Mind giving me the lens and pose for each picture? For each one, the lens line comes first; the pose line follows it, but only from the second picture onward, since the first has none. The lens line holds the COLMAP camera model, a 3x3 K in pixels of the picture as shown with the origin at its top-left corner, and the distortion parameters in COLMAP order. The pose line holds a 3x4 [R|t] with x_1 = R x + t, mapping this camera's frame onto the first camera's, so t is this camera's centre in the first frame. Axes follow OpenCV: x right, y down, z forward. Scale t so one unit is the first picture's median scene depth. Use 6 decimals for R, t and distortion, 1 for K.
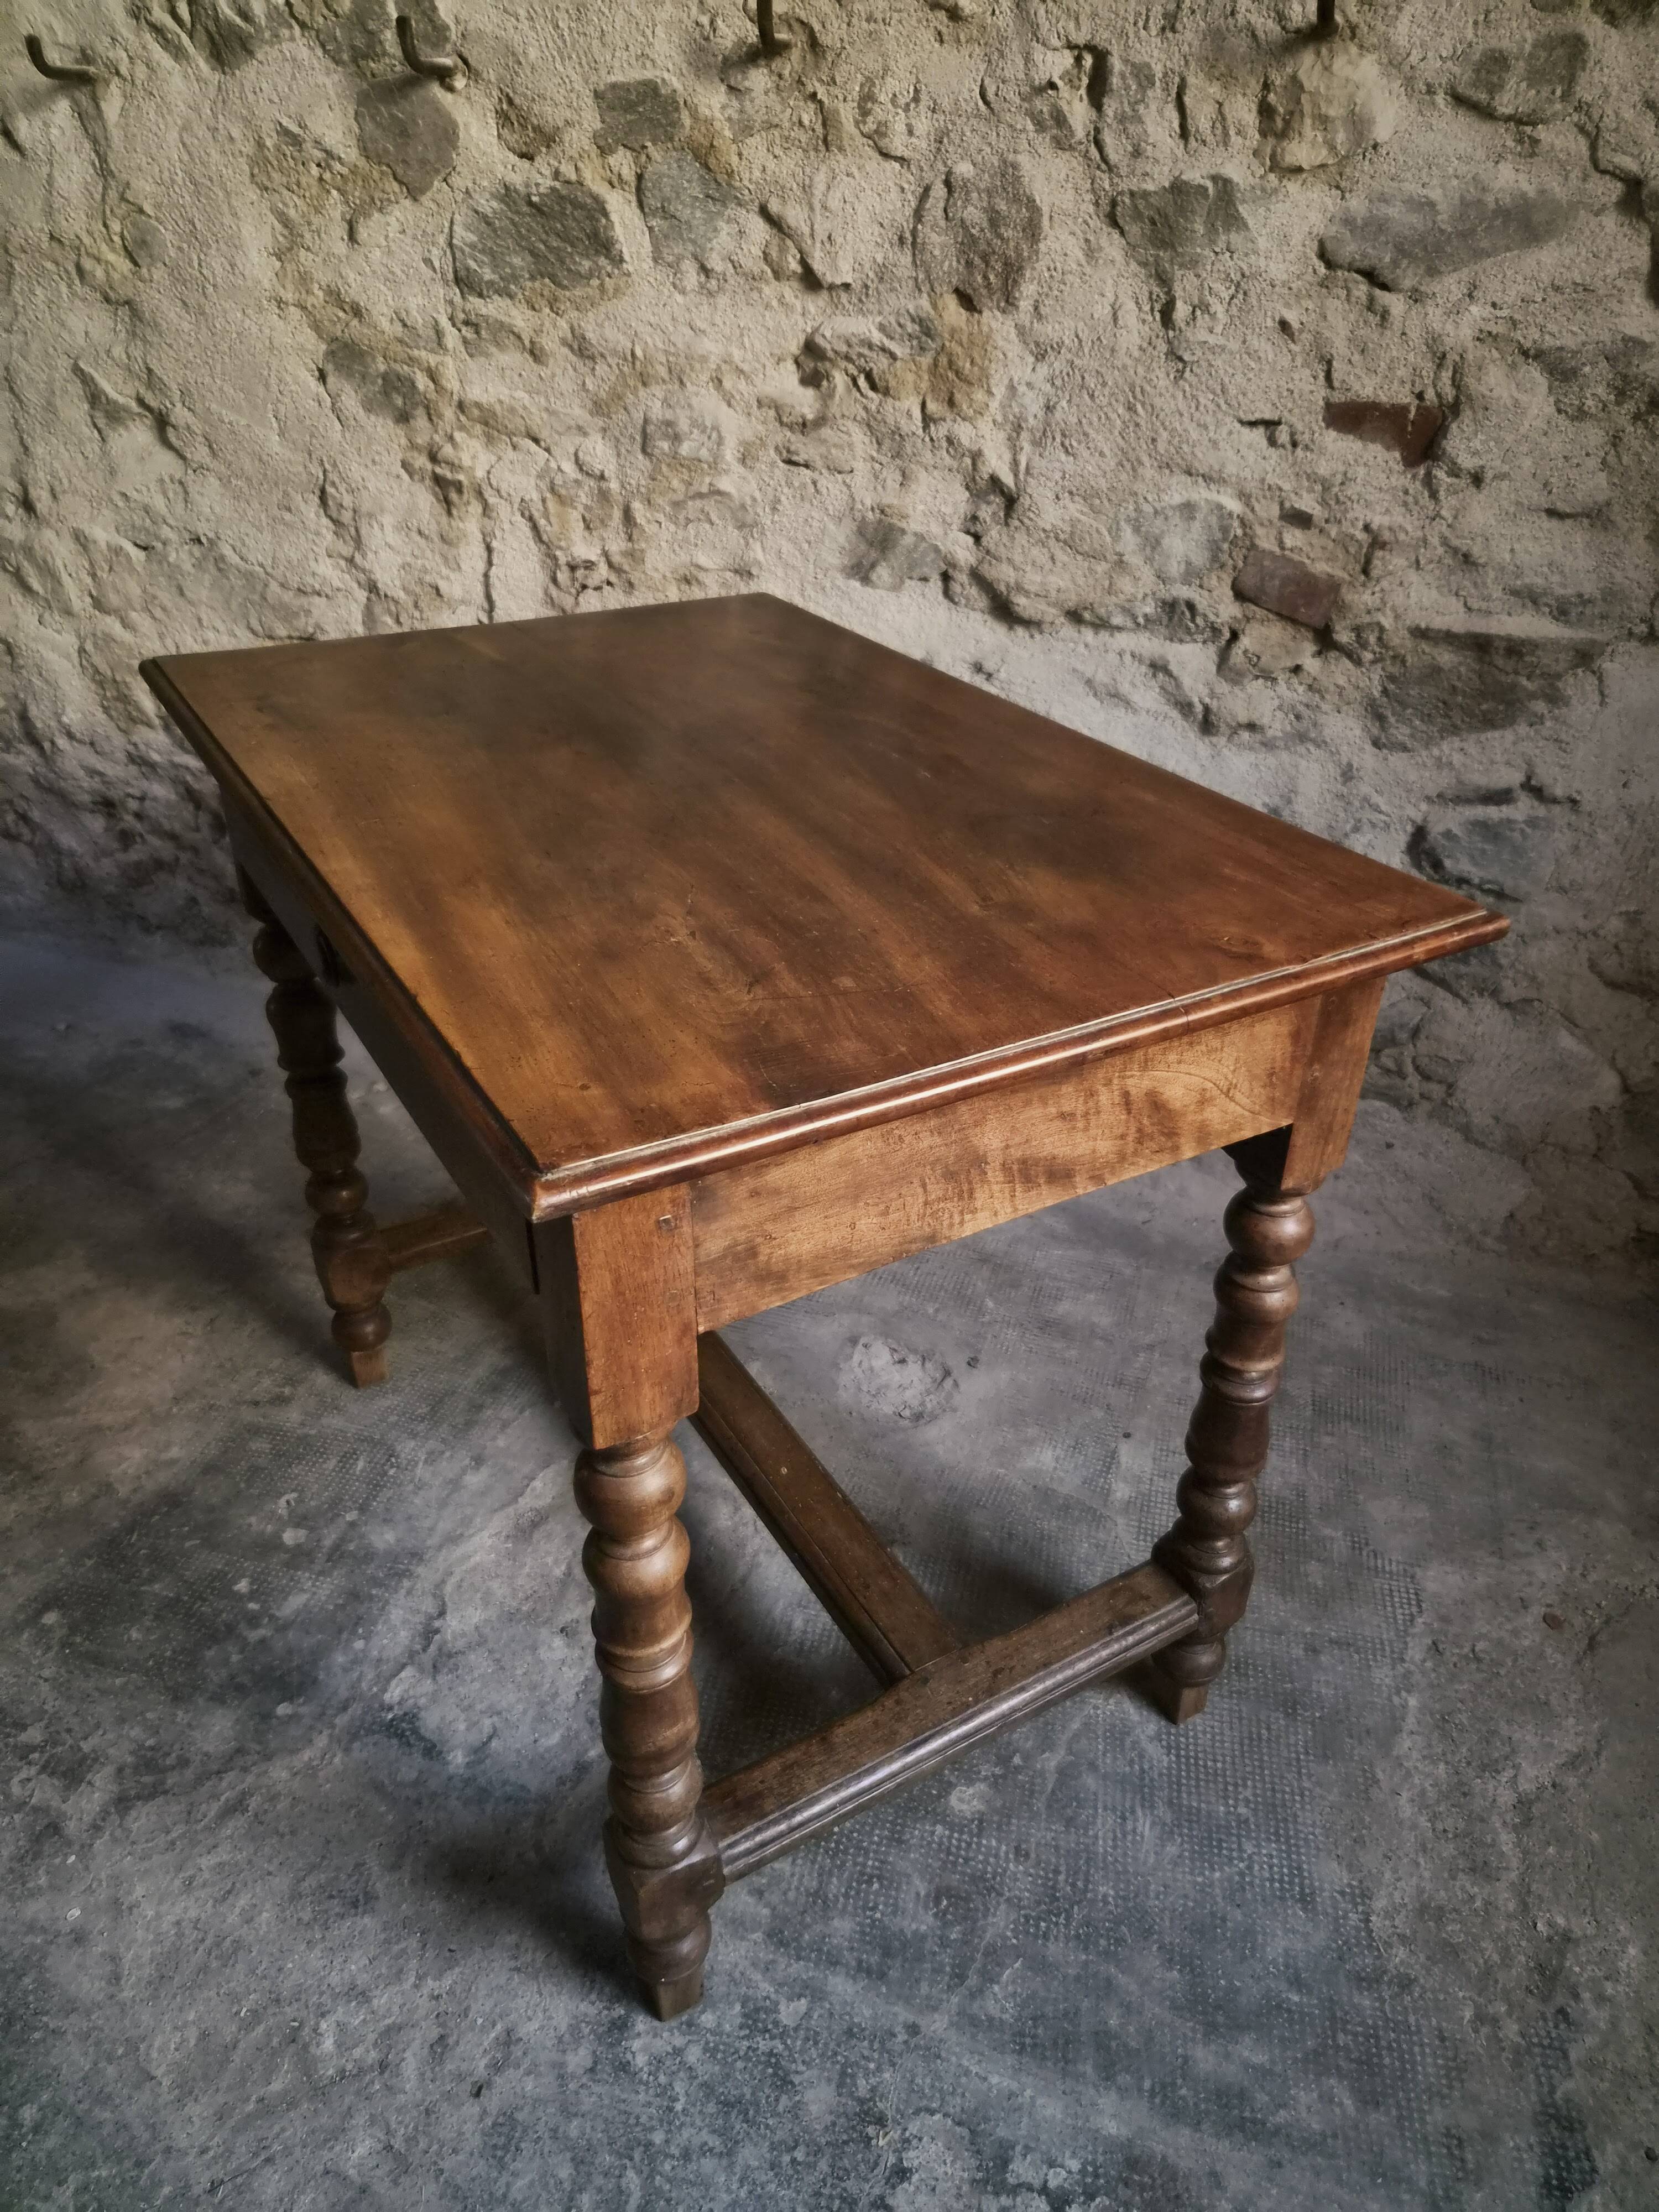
lens RADIAL K [[1484.5, 0, 850.1], [0, 1484.5, 1115.2], [0, 0, 1]] dist [0.060663, -0.047600]
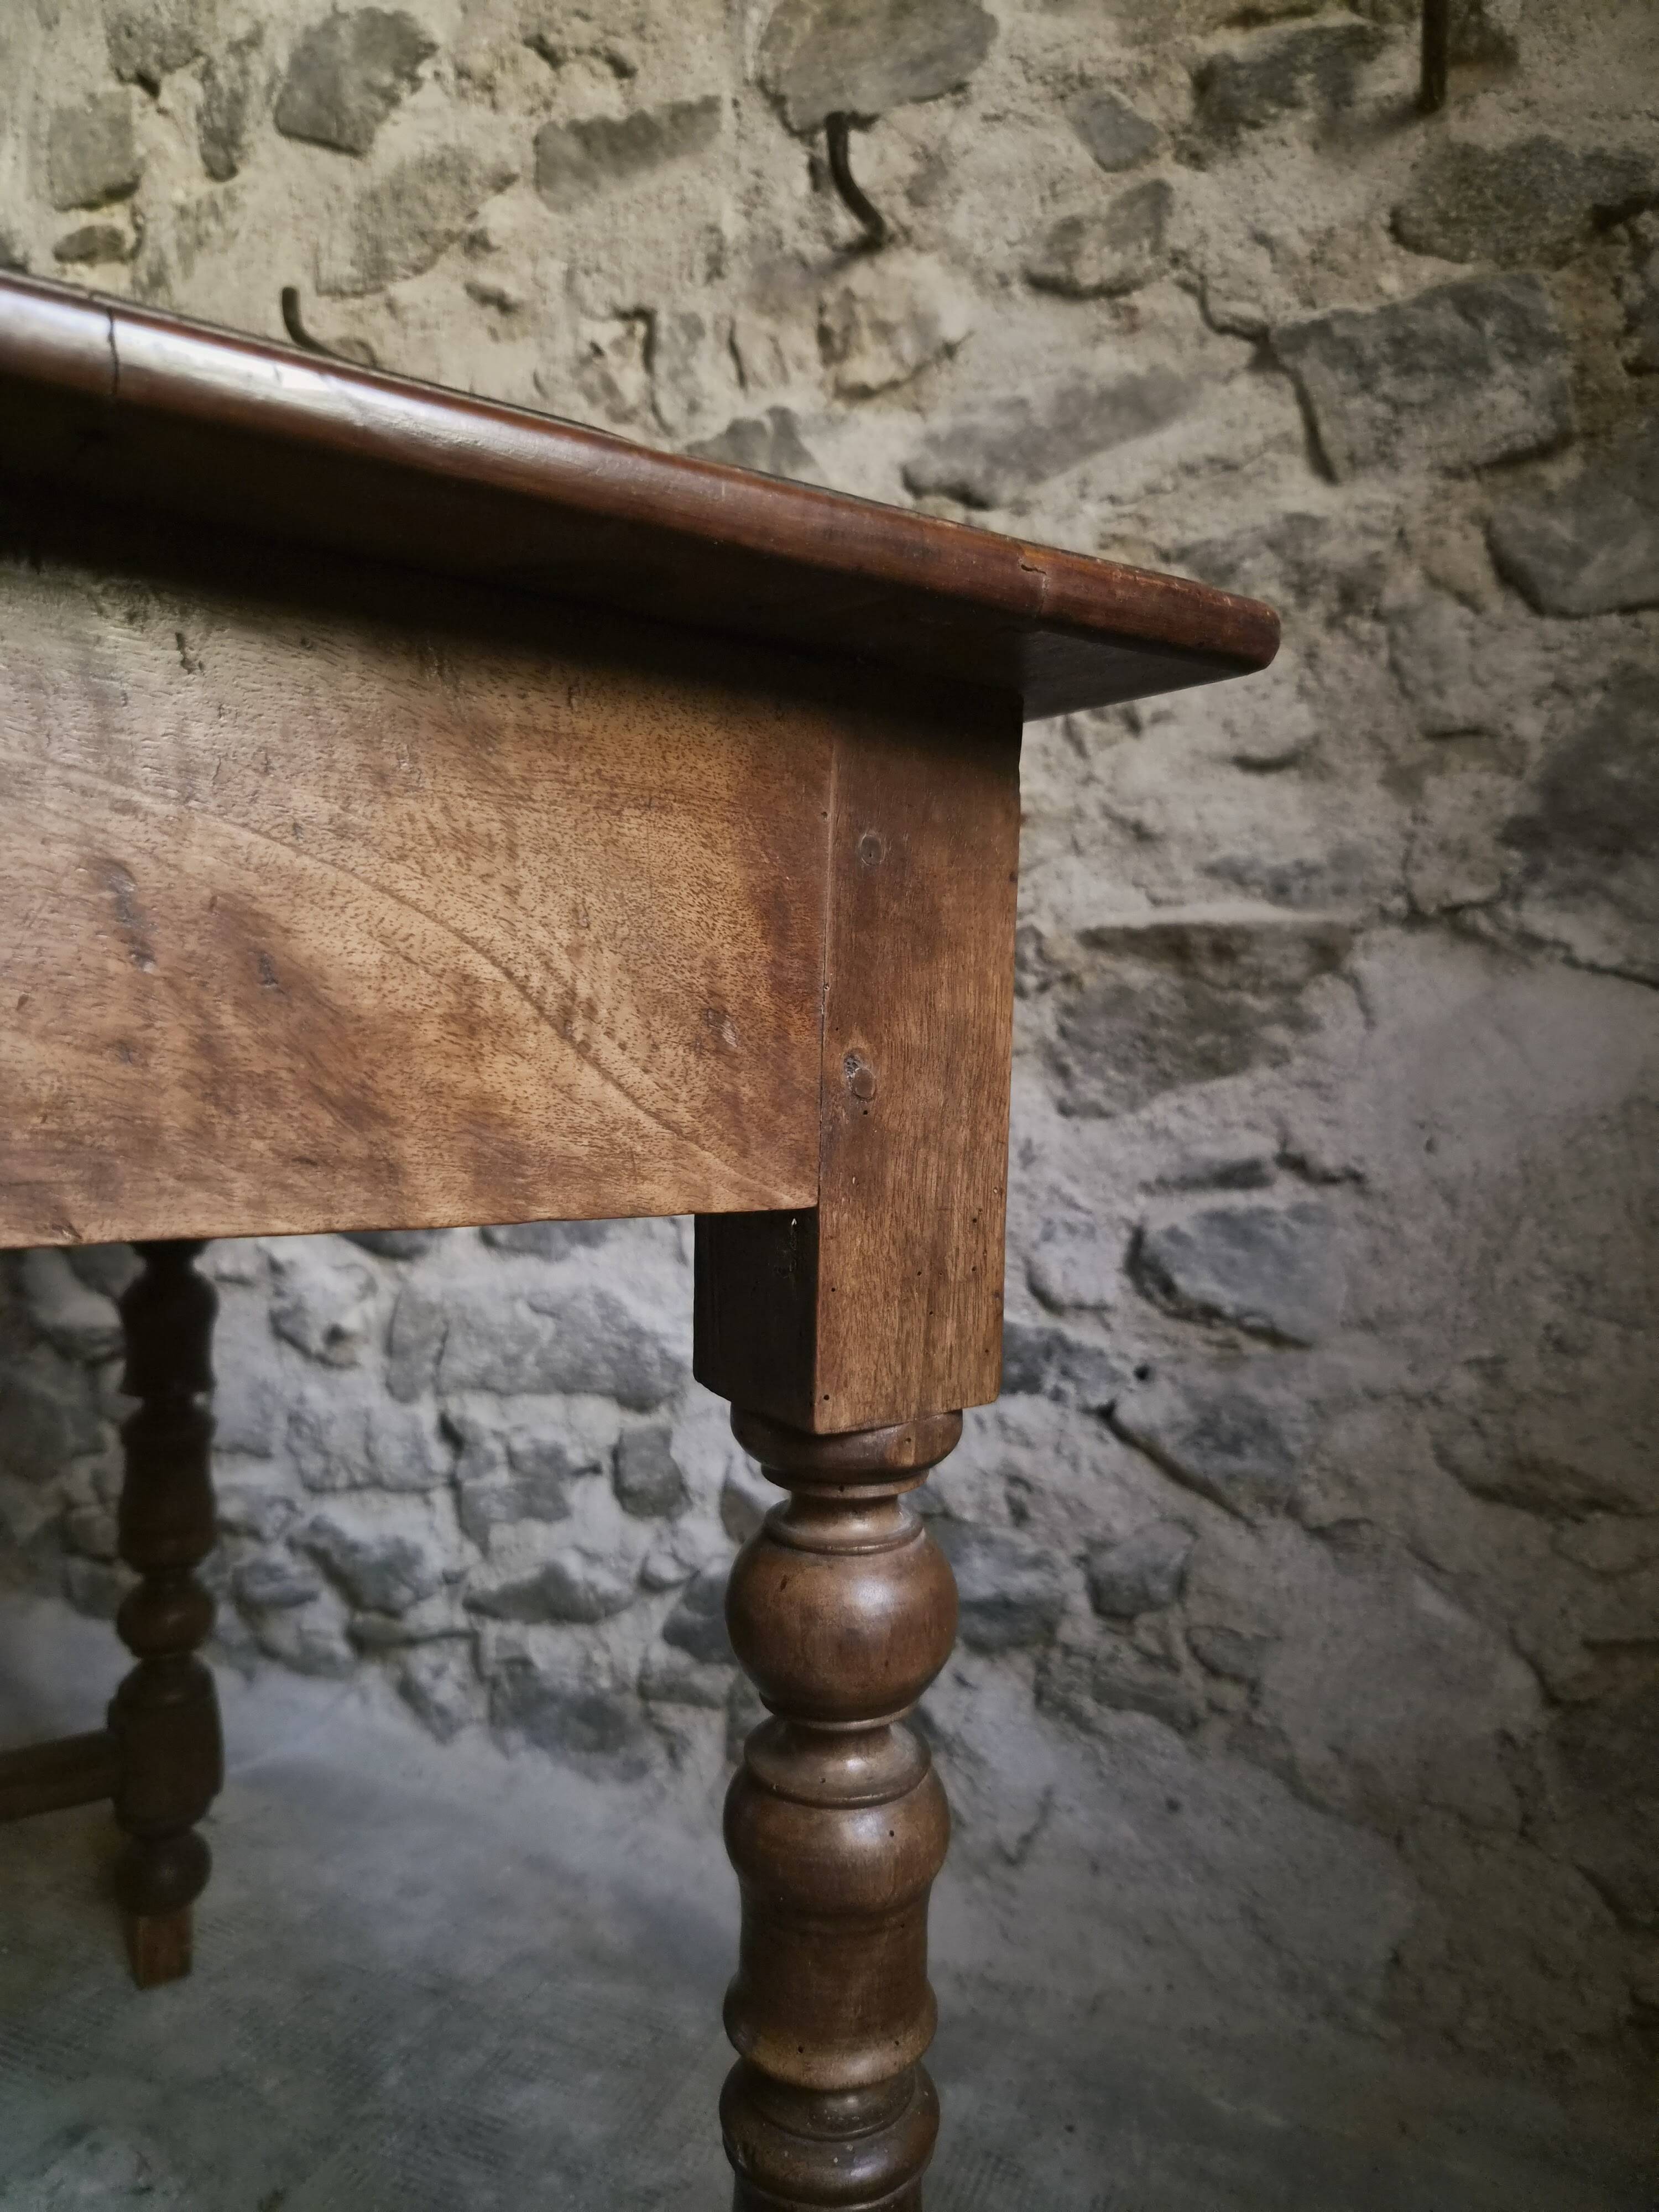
lens RADIAL K [[1515.7, 0, 842.5], [0, 1515.7, 1127.0], [0, 0, 1]] dist [0.046986, -0.044971]
pose [[0.996392, 0.026697, -0.080561, 0.317251], [-0.061335, 0.882594, -0.466118, 0.081323], [0.058659, 0.469378, 0.881047, 0.416791]]
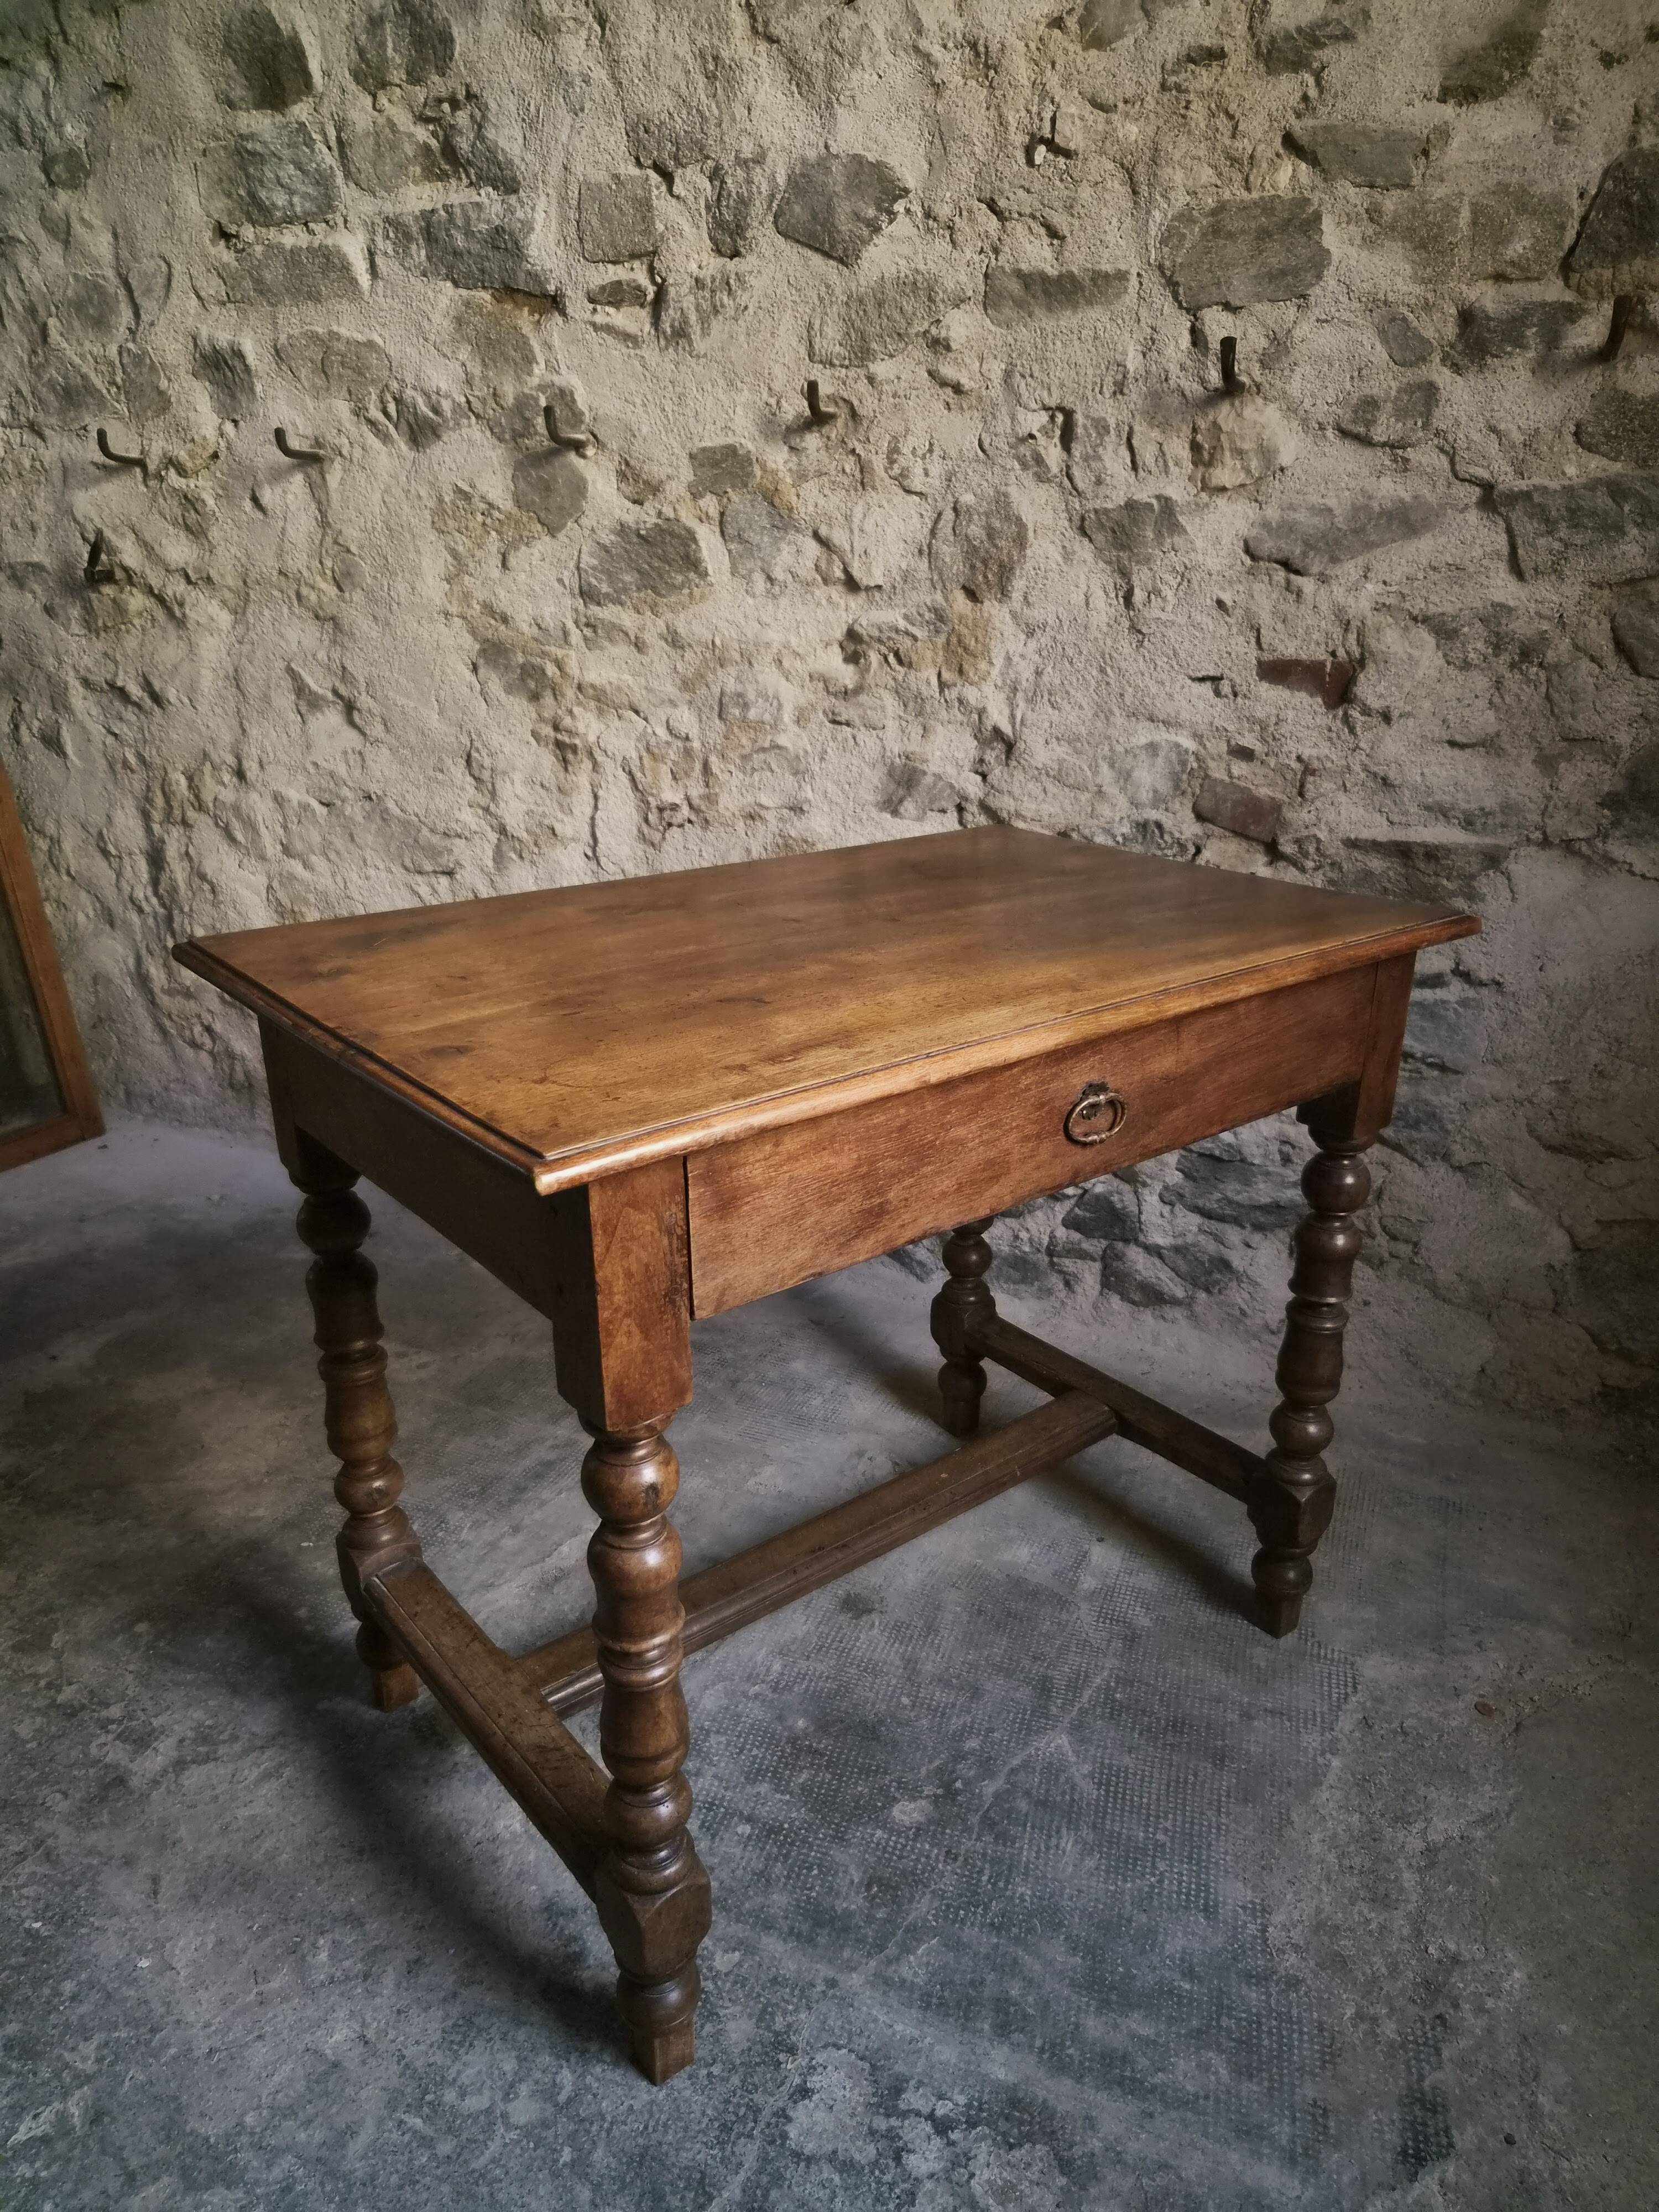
lens RADIAL K [[1482.1, 0, 838.7], [0, 1482.1, 1130.7], [0, 0, 1]] dist [0.064702, -0.050889]
pose [[0.994958, 0.018855, -0.098500, 0.097049], [-0.037463, 0.980944, -0.190643, 0.135791], [0.093028, 0.193372, 0.976705, -0.136398]]
